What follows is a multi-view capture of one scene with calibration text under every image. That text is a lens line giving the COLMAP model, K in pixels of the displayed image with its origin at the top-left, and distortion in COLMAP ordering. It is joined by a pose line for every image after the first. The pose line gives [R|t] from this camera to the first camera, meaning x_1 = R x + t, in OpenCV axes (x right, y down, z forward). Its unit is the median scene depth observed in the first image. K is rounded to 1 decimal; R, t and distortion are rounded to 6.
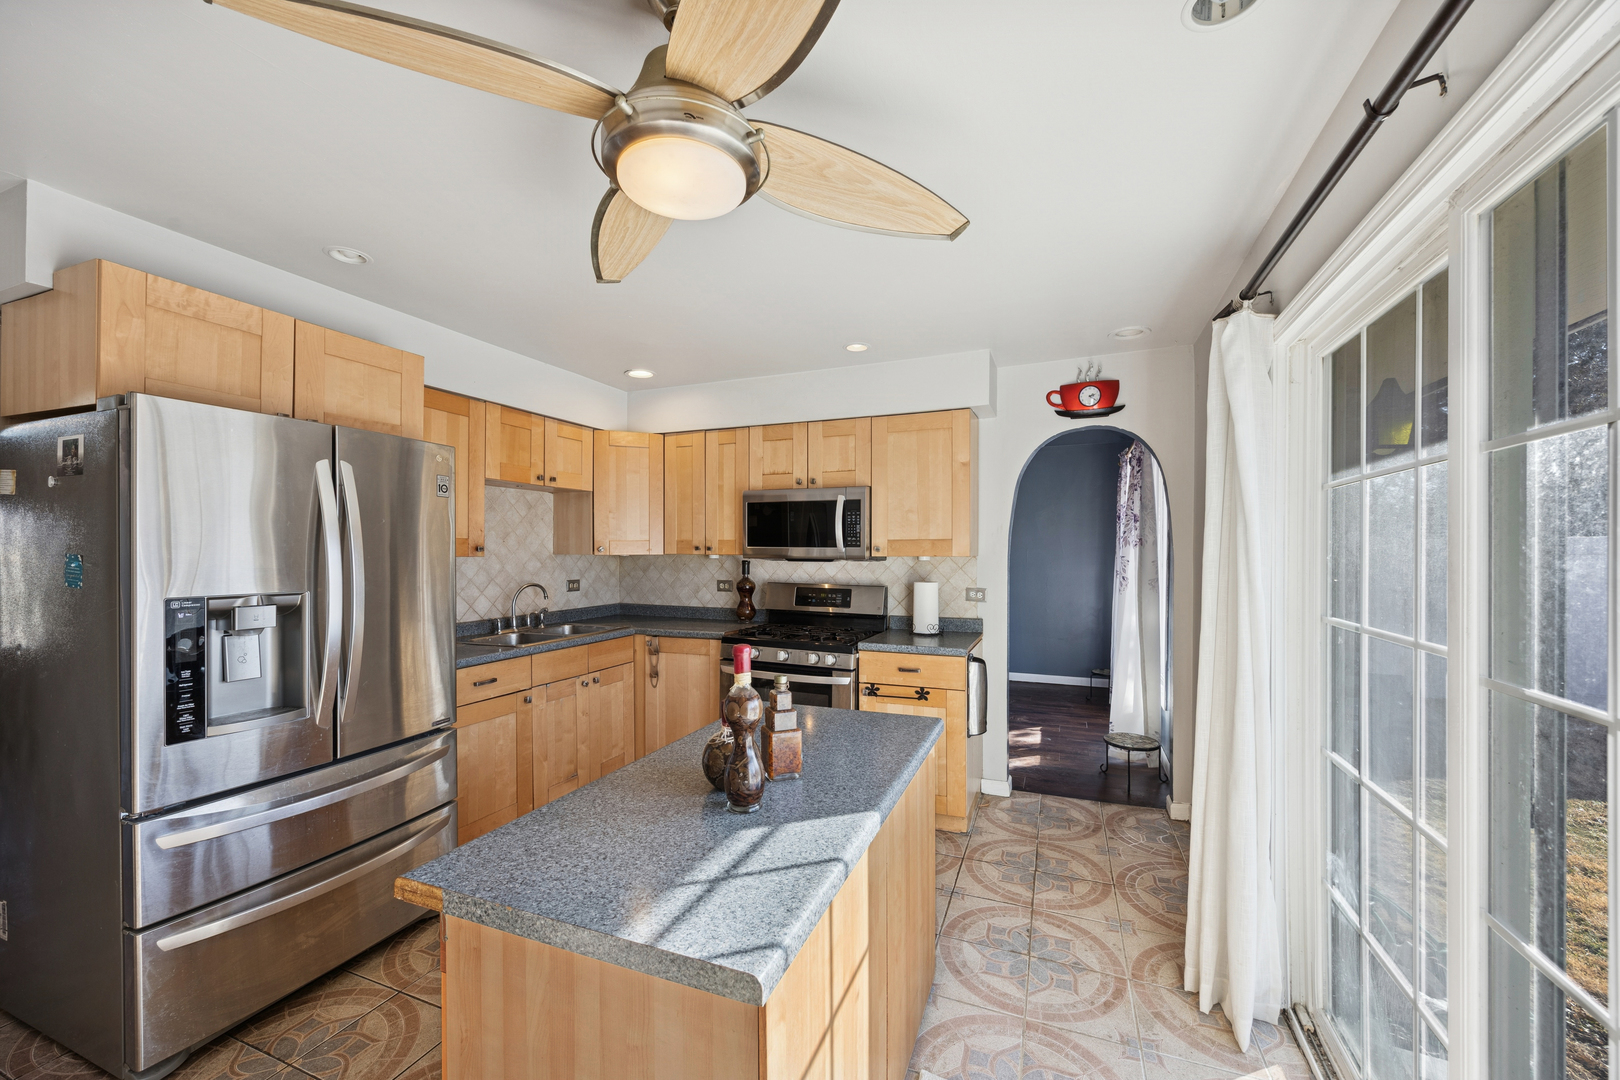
lens RADIAL K [[635.9, 0, 810.8], [0, 635.9, 552.3], [0, 0, 1]] dist [0.003139, 0.000071]
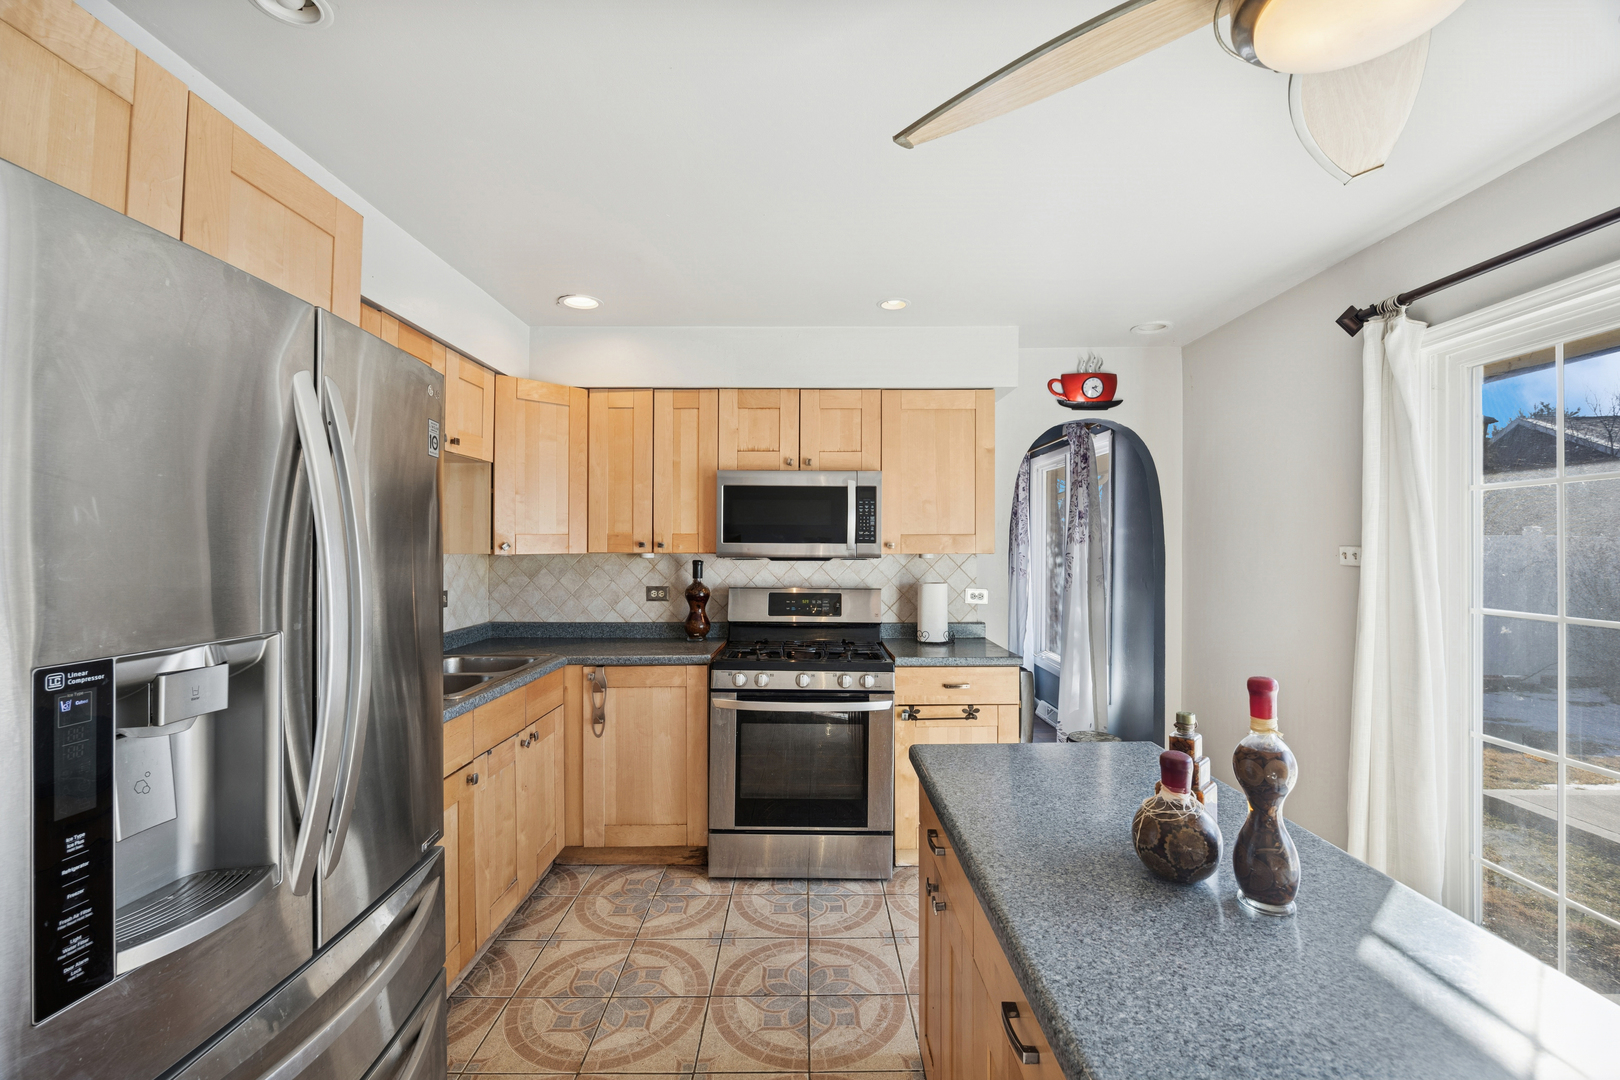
lens RADIAL K [[688.8, 0, 808.5], [0, 688.8, 547.6], [0, 0, 1]] dist [-0.012149, -0.000691]
pose [[0.919496, -0.002035, 0.393094, -0.348973], [0.002649, 0.999996, -0.001020, -0.001712], [-0.393090, 0.001979, 0.919498, 0.194805]]
